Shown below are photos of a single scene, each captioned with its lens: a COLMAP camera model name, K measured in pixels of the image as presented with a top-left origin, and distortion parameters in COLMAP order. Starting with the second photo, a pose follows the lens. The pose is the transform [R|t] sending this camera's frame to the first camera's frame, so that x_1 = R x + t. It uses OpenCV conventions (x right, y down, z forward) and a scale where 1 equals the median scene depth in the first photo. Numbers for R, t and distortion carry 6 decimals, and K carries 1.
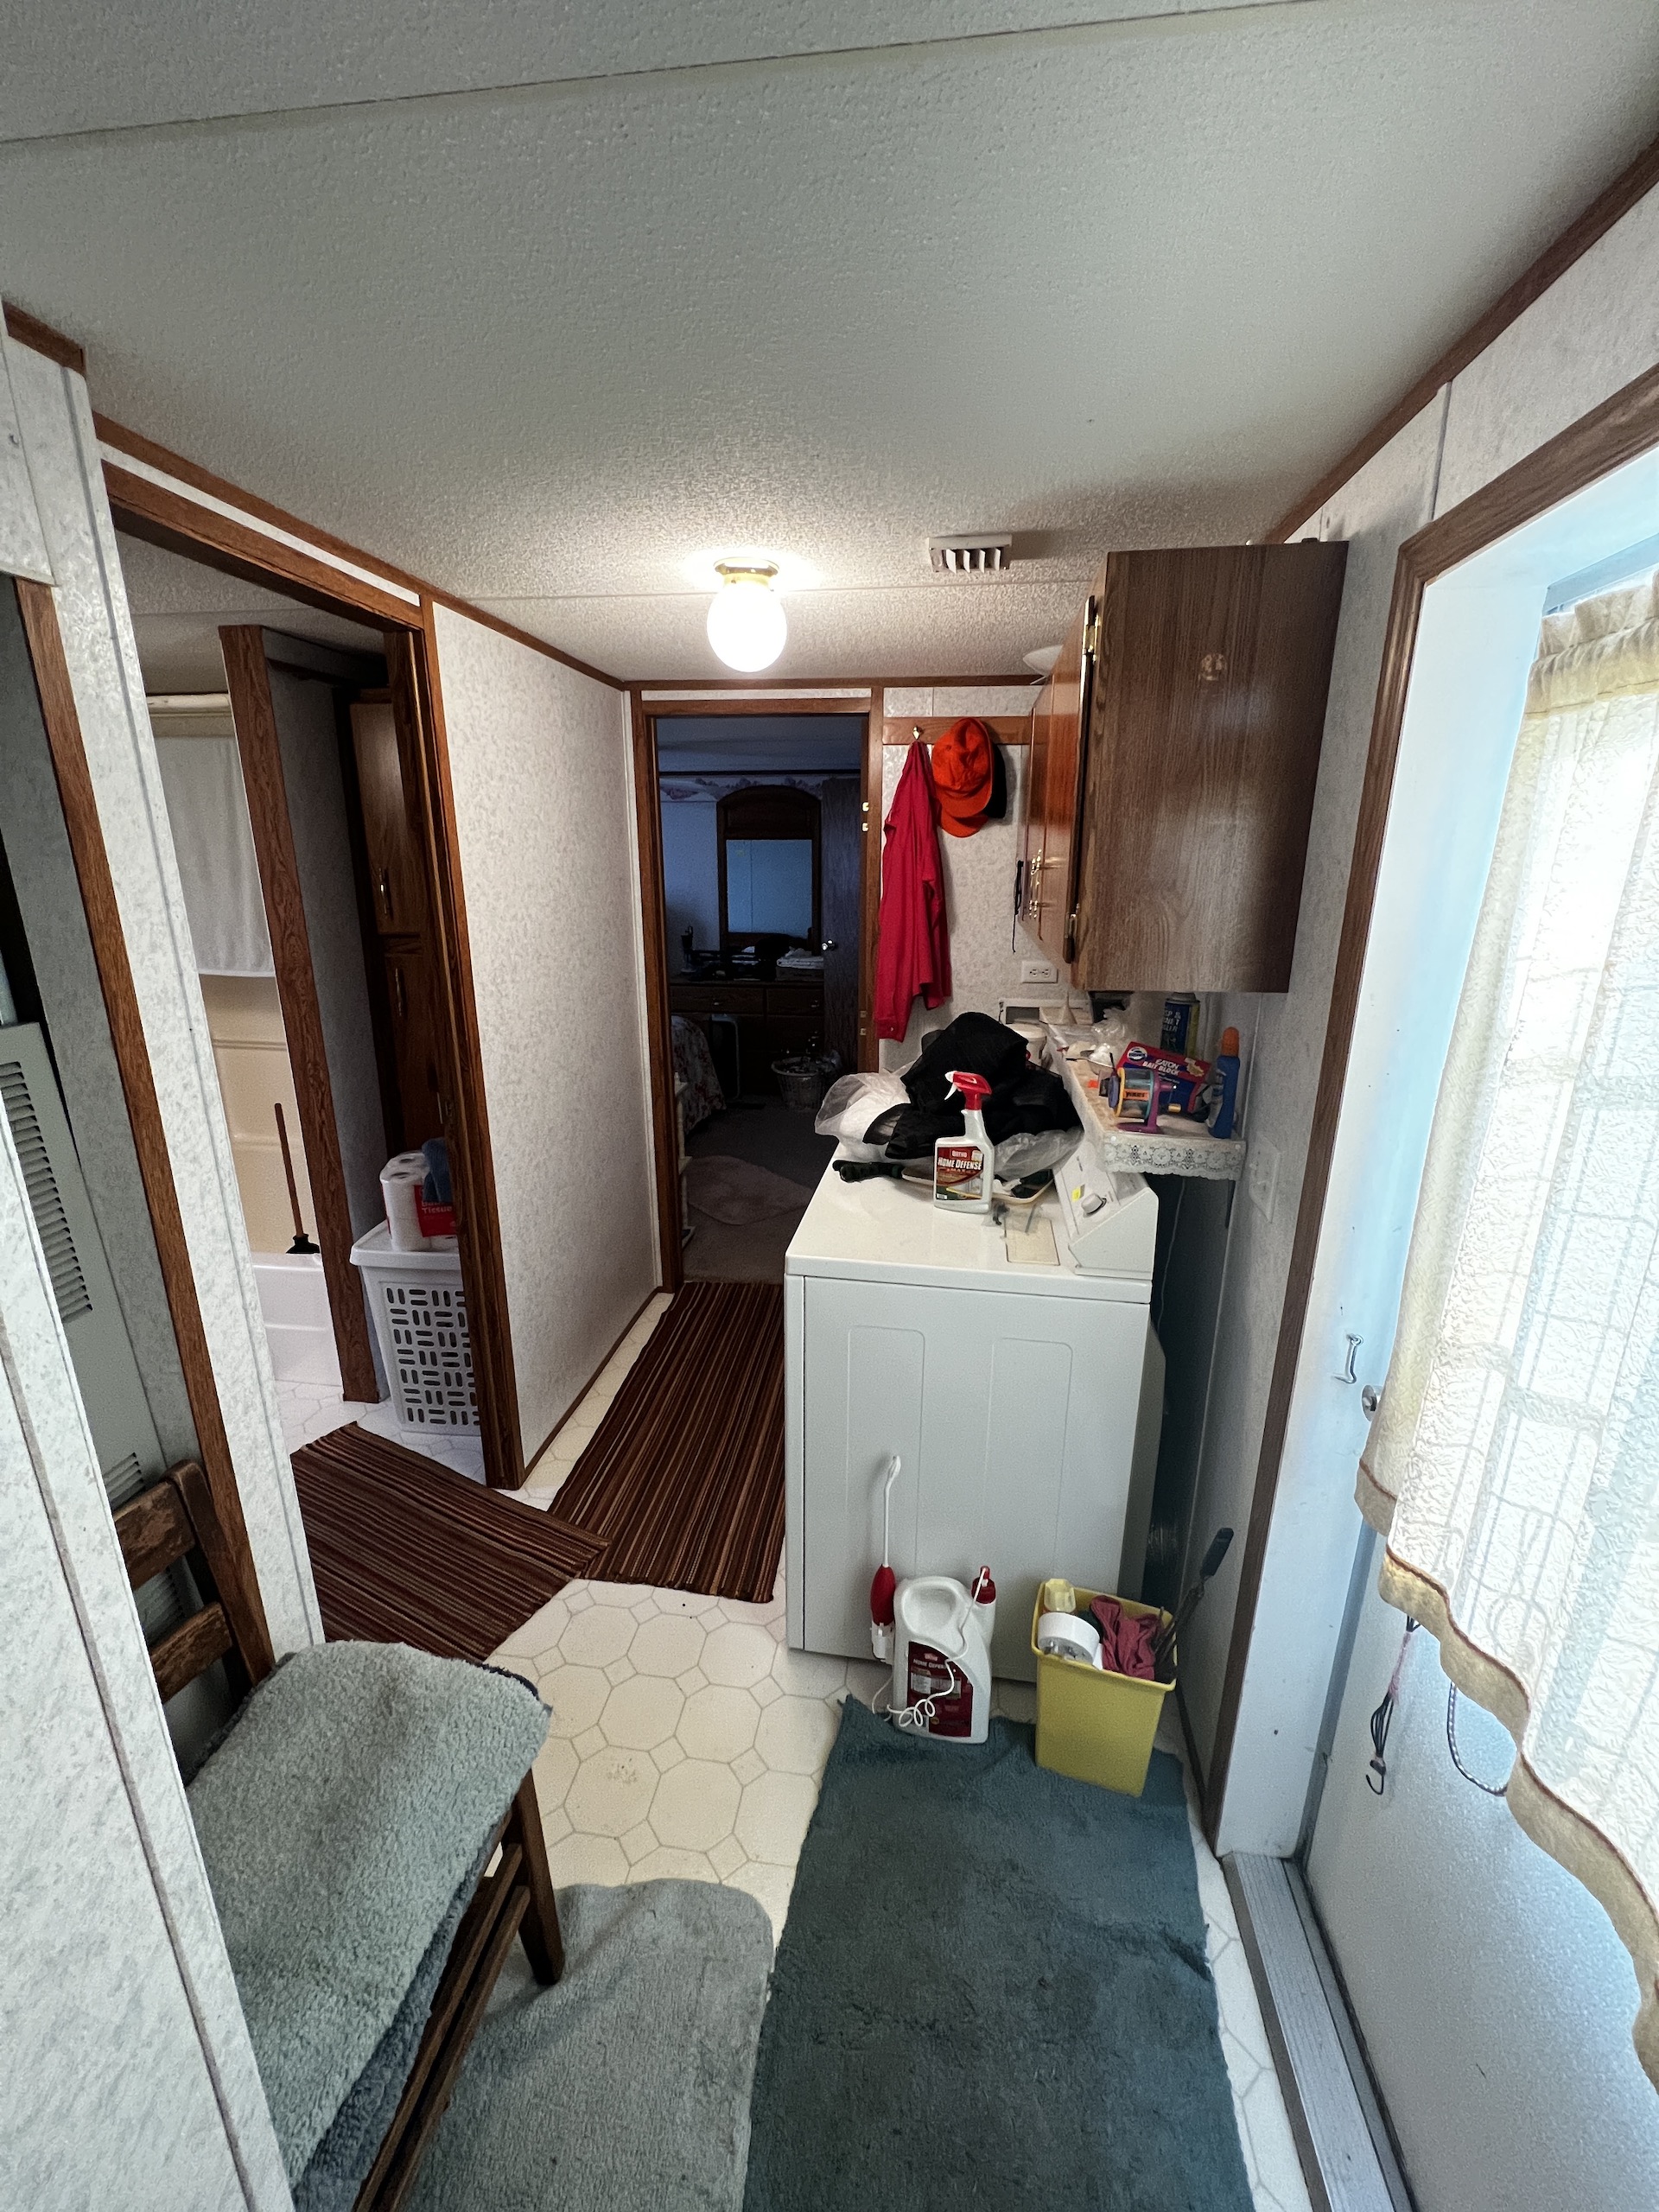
lens RADIAL K [[891.8, 0, 820.5], [0, 891.8, 1106.6], [0, 0, 1]] dist [-0.001867, 0.000545]
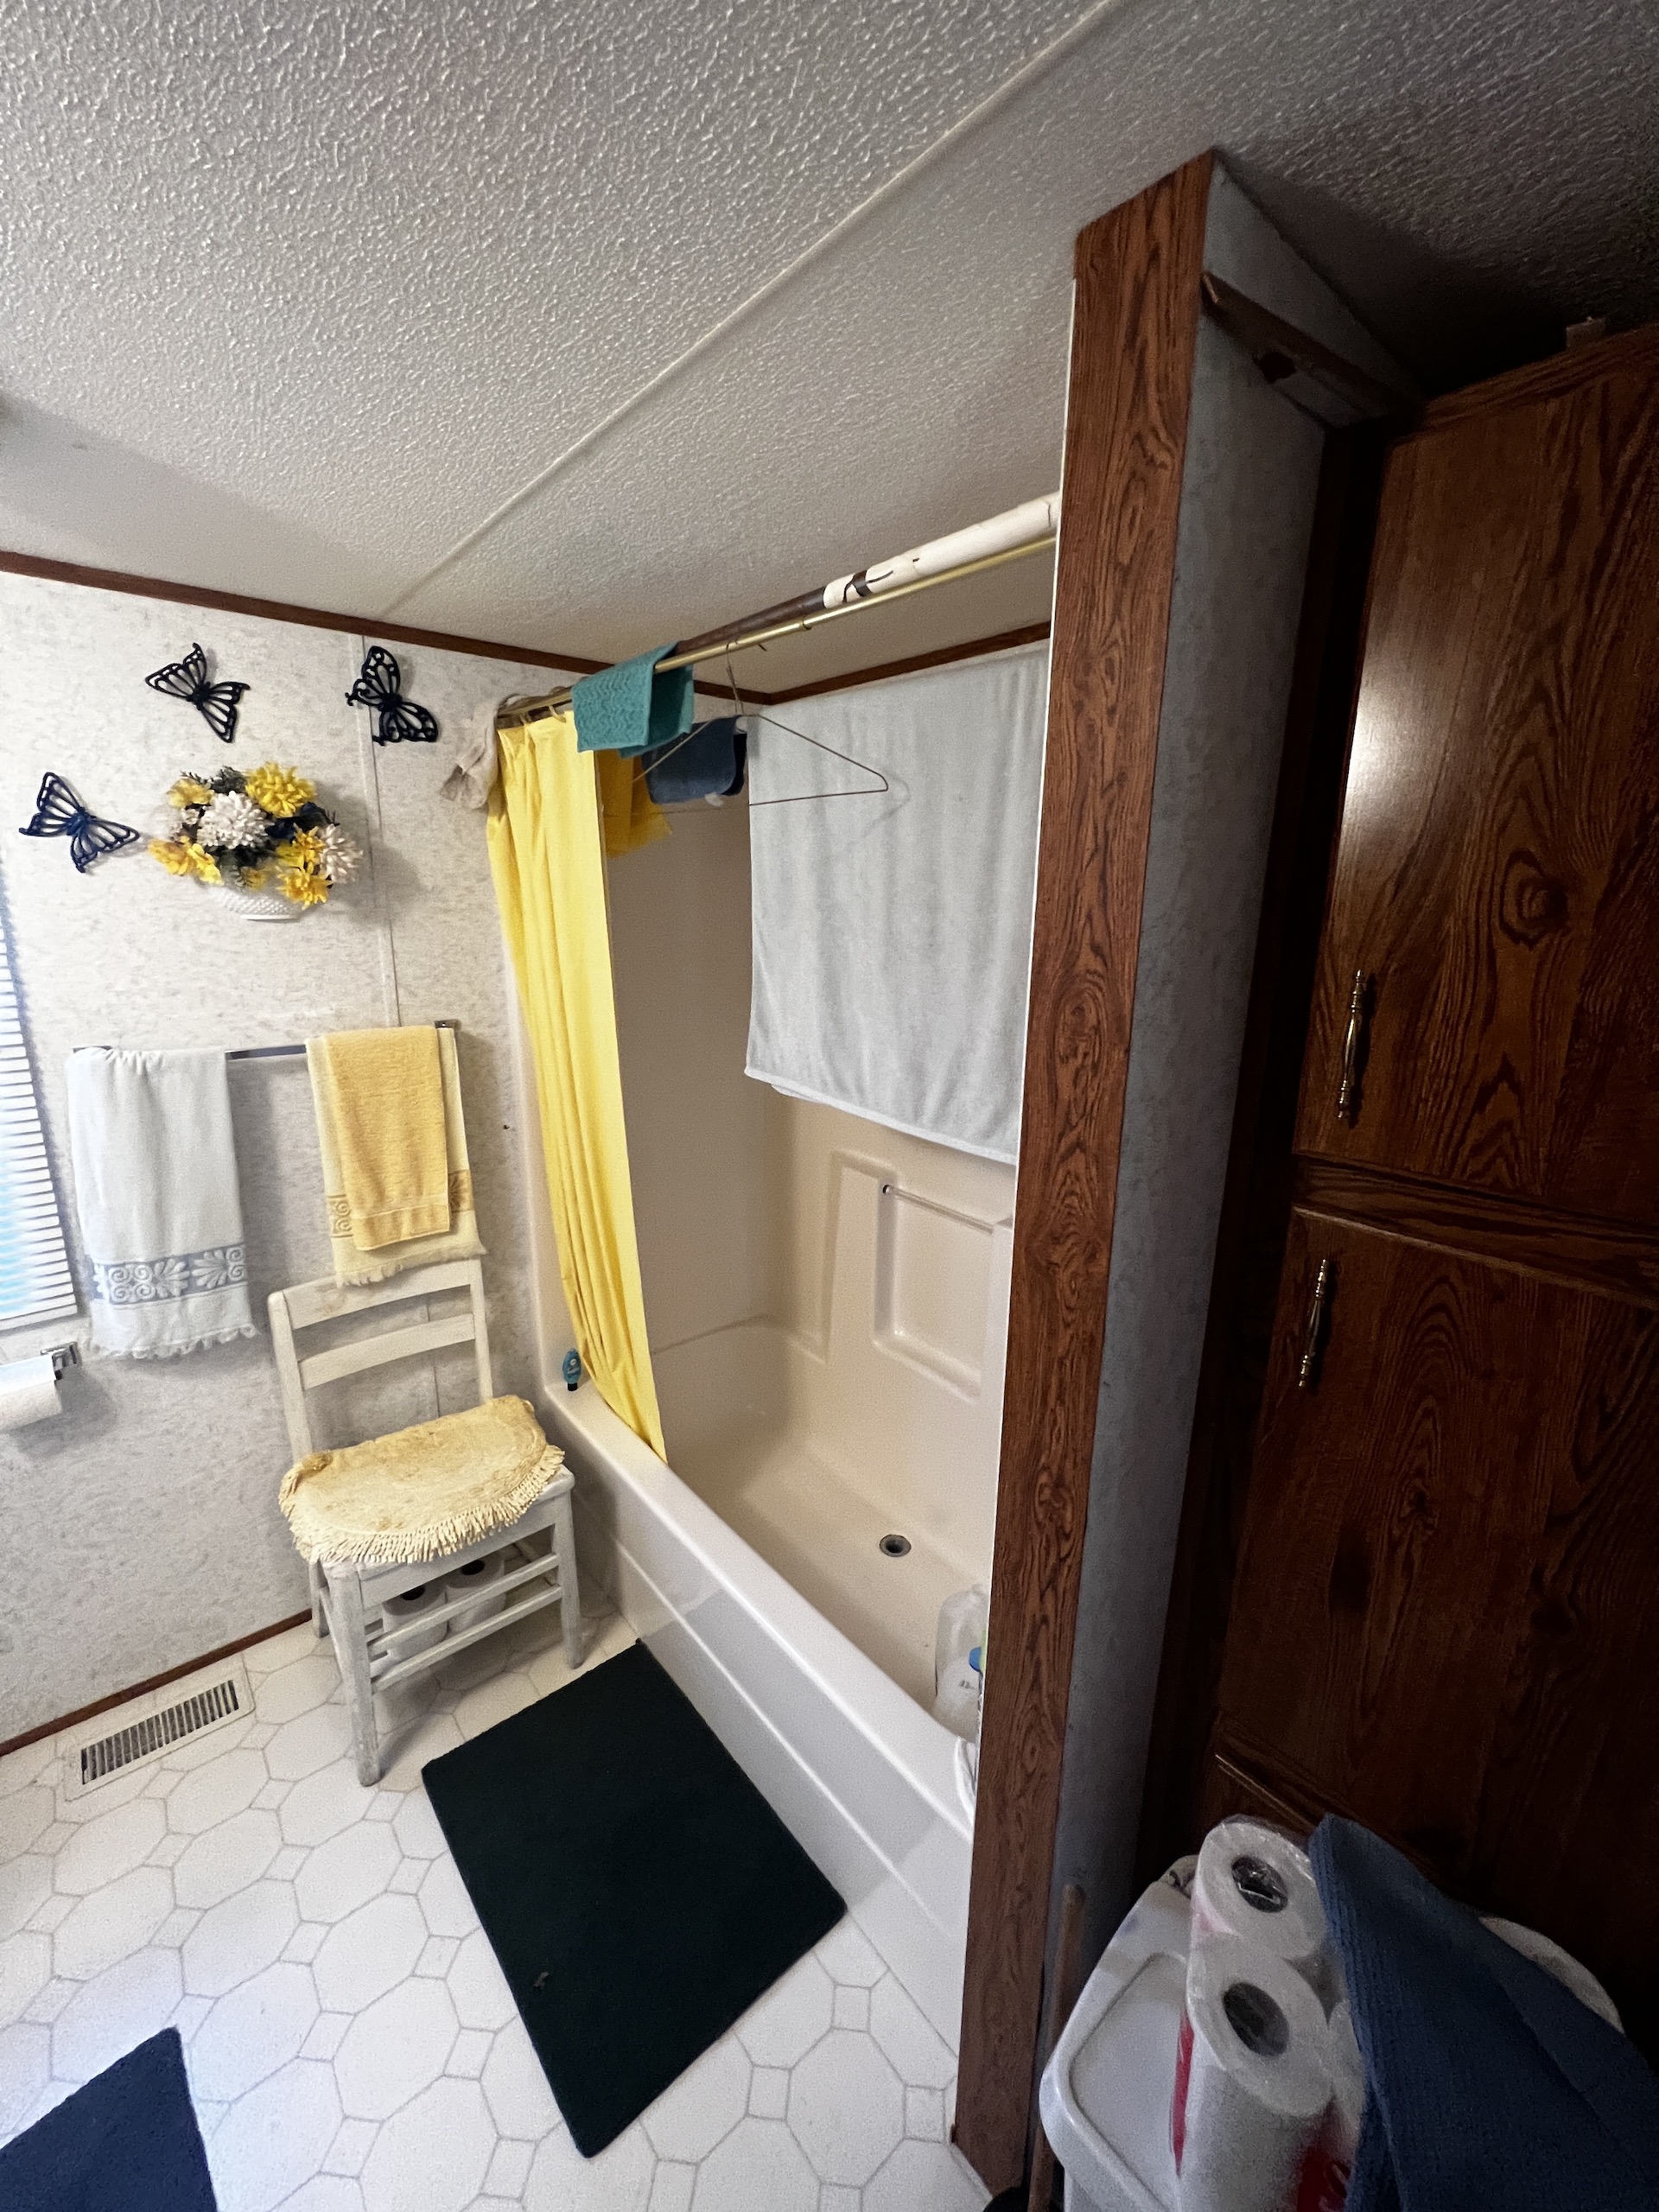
lens RADIAL K [[891.8, 0, 835.6], [0, 891.8, 1110.3], [0, 0, 1]] dist [-0.001867, 0.000545]
pose [[0.741439, 0.160275, -0.651598, -0.433412], [-0.194756, 0.980656, 0.019604, -0.194075], [0.642136, 0.112368, 0.758311, 0.663602]]
